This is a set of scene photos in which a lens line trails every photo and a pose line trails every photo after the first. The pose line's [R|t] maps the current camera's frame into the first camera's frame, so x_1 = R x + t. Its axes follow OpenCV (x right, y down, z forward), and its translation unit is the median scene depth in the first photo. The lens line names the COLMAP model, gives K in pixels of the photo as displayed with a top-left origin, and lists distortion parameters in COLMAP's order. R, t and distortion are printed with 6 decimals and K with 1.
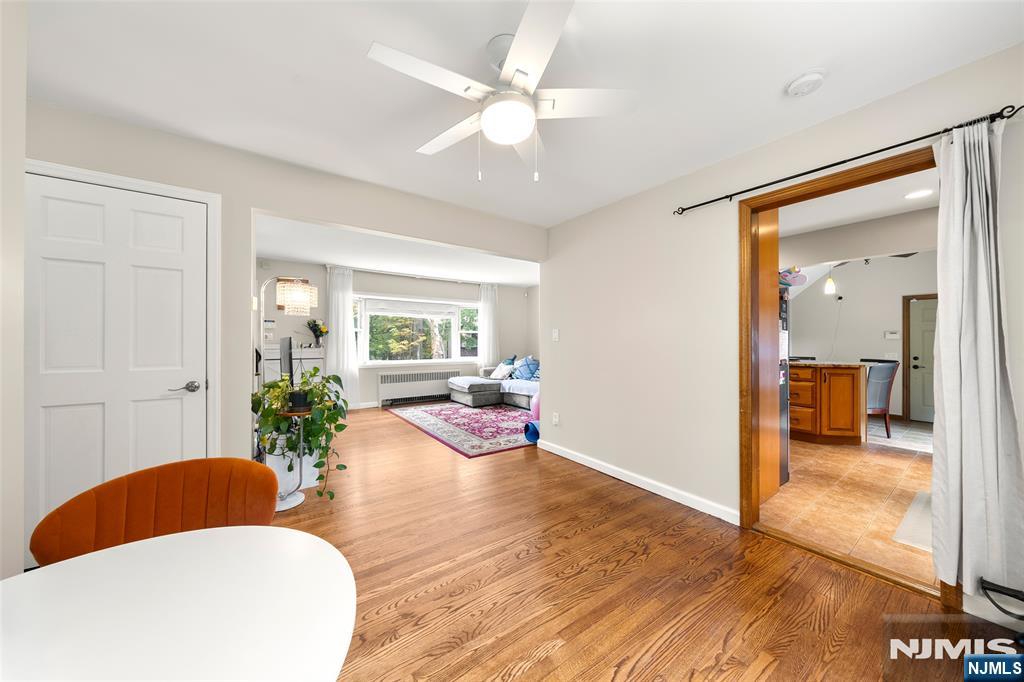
lens RADIAL K [[346.6, 0, 512.0], [0, 346.6, 341.0], [0, 0, 1]] dist [-0.000297, -0.000017]
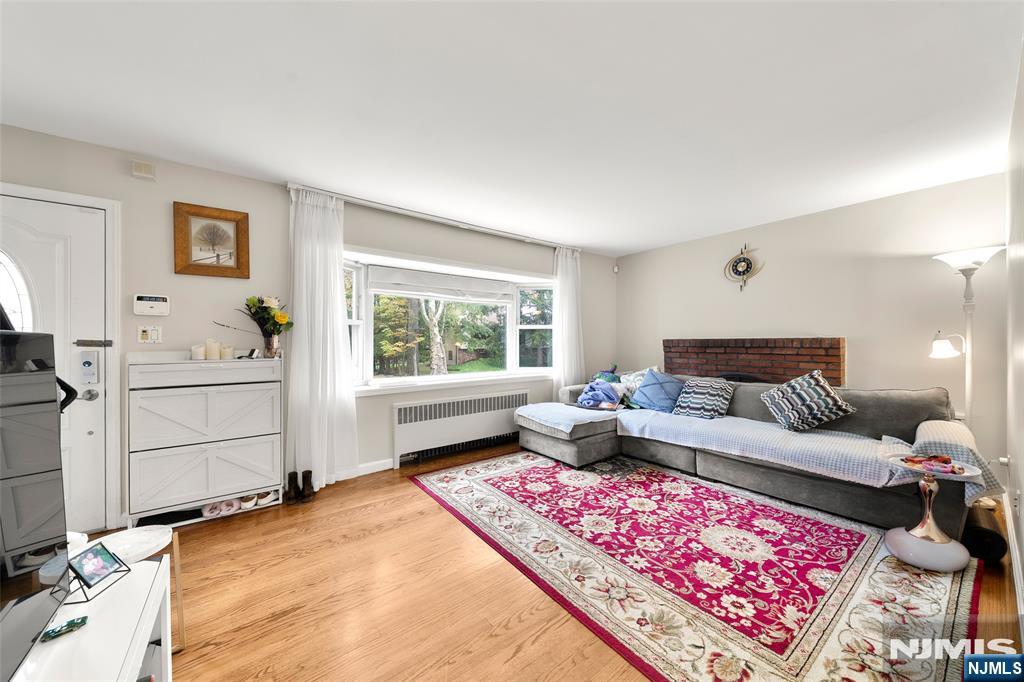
lens RADIAL K [[352.3, 0, 512.0], [0, 352.3, 341.0], [0, 0, 1]] dist [0.000103, 0.000018]
pose [[0.999620, -0.006405, 0.026796, -0.224984], [0.006461, 0.999977, -0.002009, -0.000318], [-0.026782, 0.002182, 0.999639, 0.472467]]
